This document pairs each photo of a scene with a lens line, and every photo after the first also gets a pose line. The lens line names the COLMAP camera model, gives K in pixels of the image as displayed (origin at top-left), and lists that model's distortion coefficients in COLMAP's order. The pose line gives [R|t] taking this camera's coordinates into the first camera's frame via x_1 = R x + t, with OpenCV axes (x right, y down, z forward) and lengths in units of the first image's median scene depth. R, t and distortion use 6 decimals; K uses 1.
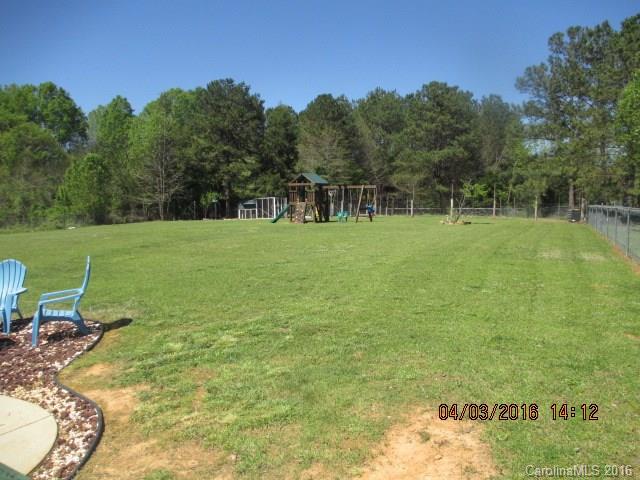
lens RADIAL K [[549.4, 0, 320.0], [0, 549.4, 240.0], [0, 0, 1]] dist [-0.078710, 0.001281]
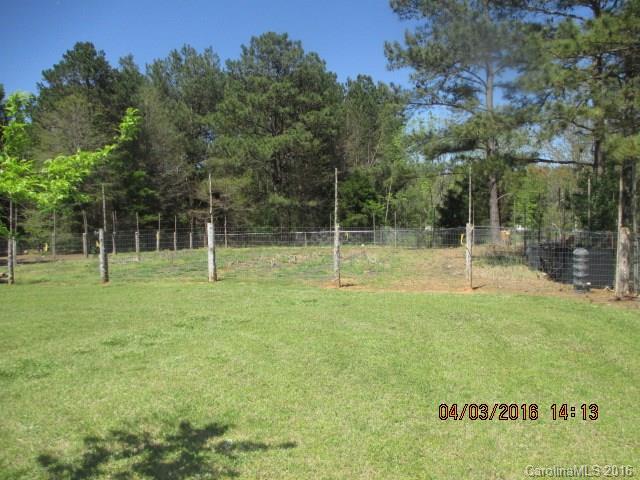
lens RADIAL K [[549.4, 0, 320.0], [0, 549.4, 240.0], [0, 0, 1]] dist [-0.078710, 0.001281]
pose [[0.978813, -0.022972, 0.203464, 0.142933], [0.029986, 0.999055, -0.031458, -0.029118], [-0.202549, 0.036893, 0.978577, 0.398501]]
